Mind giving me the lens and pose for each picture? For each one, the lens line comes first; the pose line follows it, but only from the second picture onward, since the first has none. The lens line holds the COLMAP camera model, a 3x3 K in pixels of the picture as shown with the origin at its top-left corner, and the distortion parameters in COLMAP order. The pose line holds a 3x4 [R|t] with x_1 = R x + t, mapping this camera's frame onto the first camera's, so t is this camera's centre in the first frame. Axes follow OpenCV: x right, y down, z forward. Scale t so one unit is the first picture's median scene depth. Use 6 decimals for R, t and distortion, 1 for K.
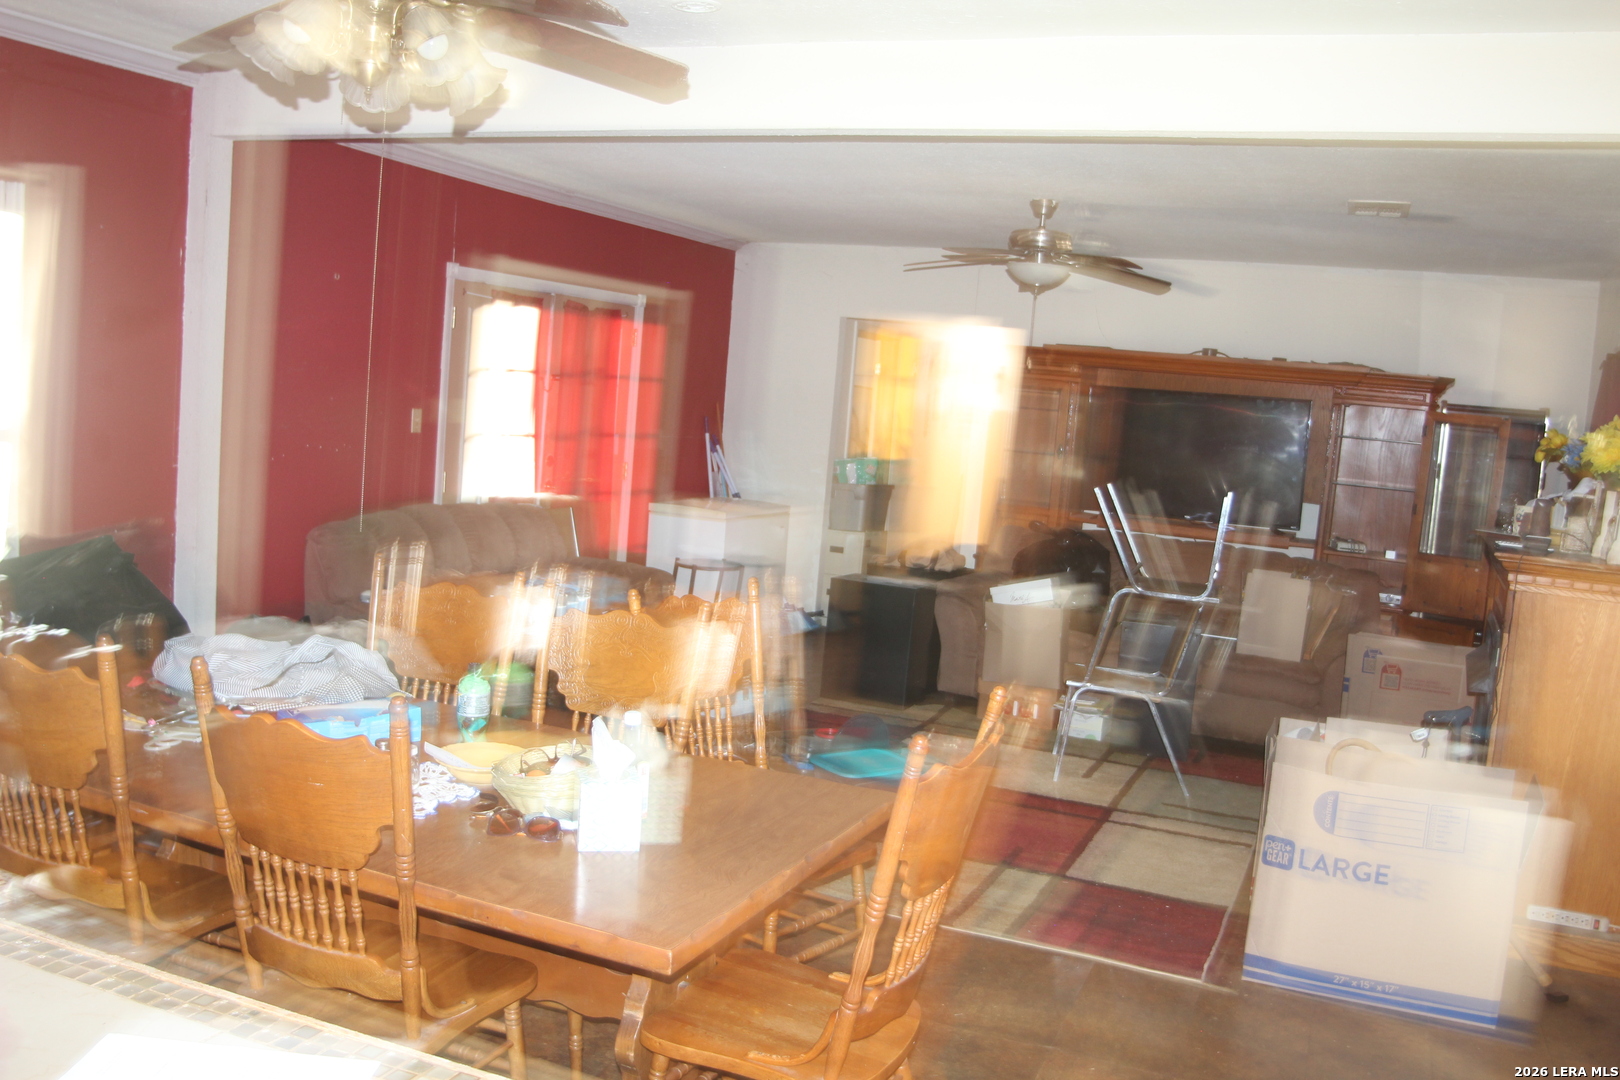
lens RADIAL K [[1375.7, 0, 810.0], [0, 1375.7, 540.0], [0, 0, 1]] dist [-0.157526, 0.097291]
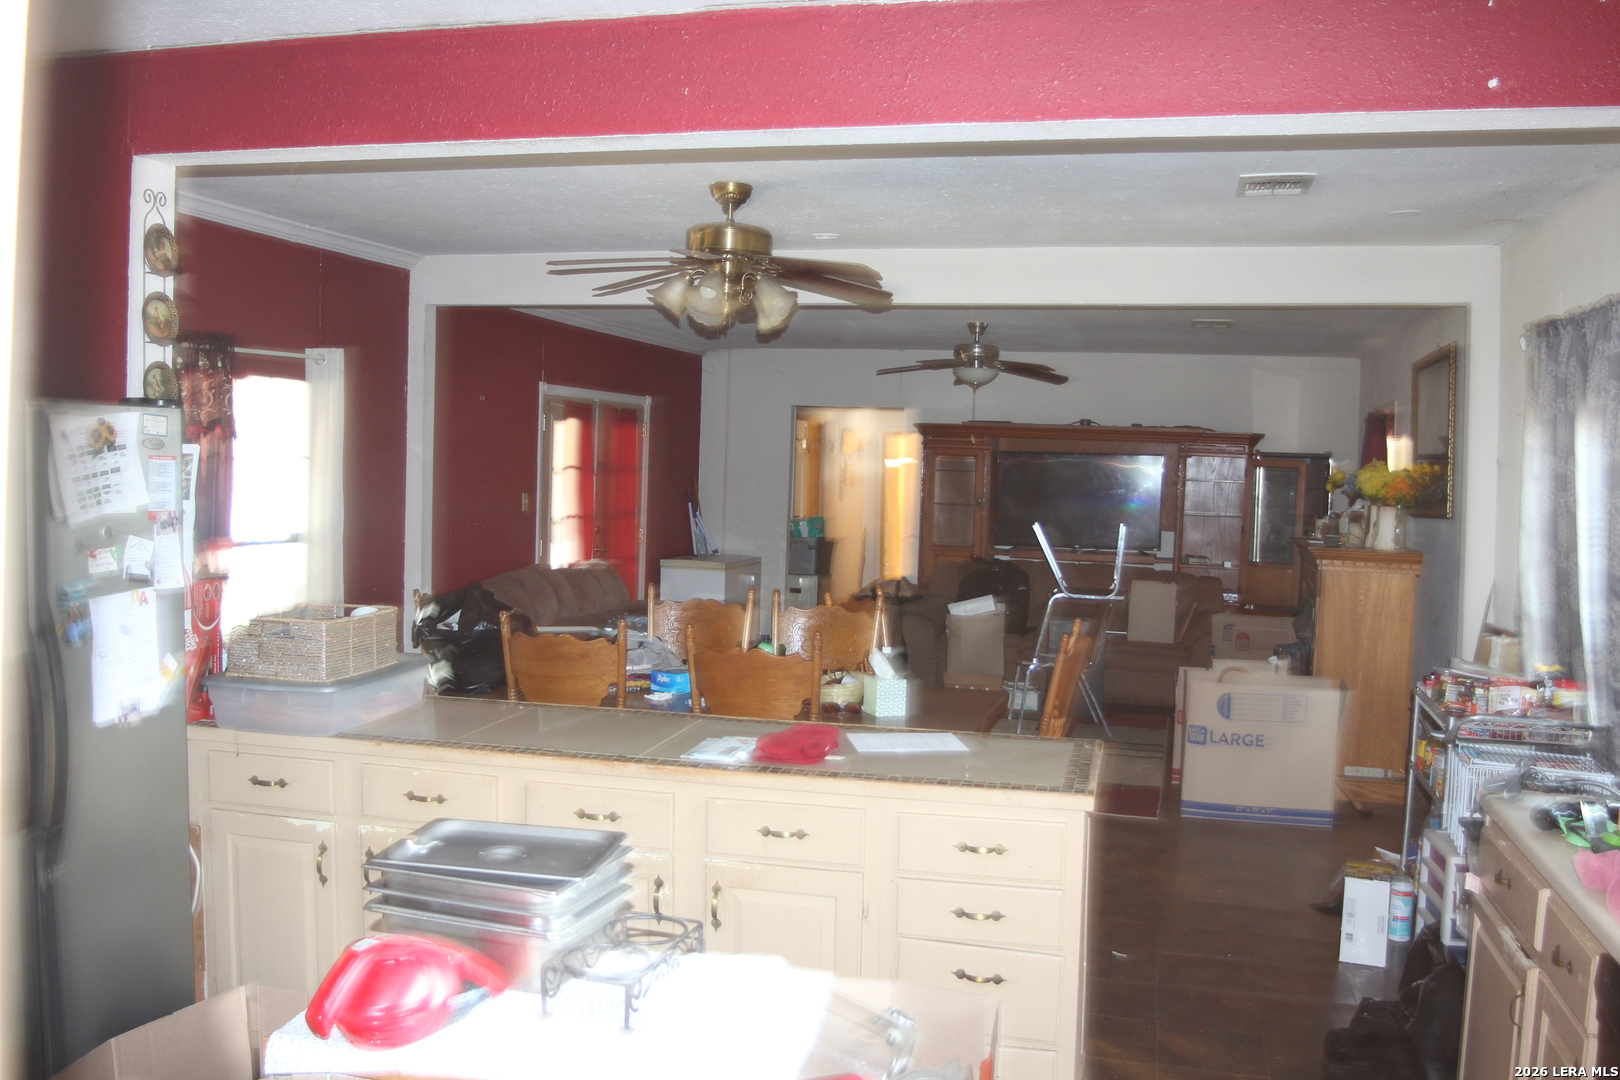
lens RADIAL K [[1375.7, 0, 810.0], [0, 1375.7, 540.0], [0, 0, 1]] dist [-0.157526, 0.097291]
pose [[0.989077, -0.053847, 0.137212, -0.190469], [0.060135, 0.997302, -0.042098, 0.020208], [-0.134575, 0.049890, 0.989647, -0.336305]]
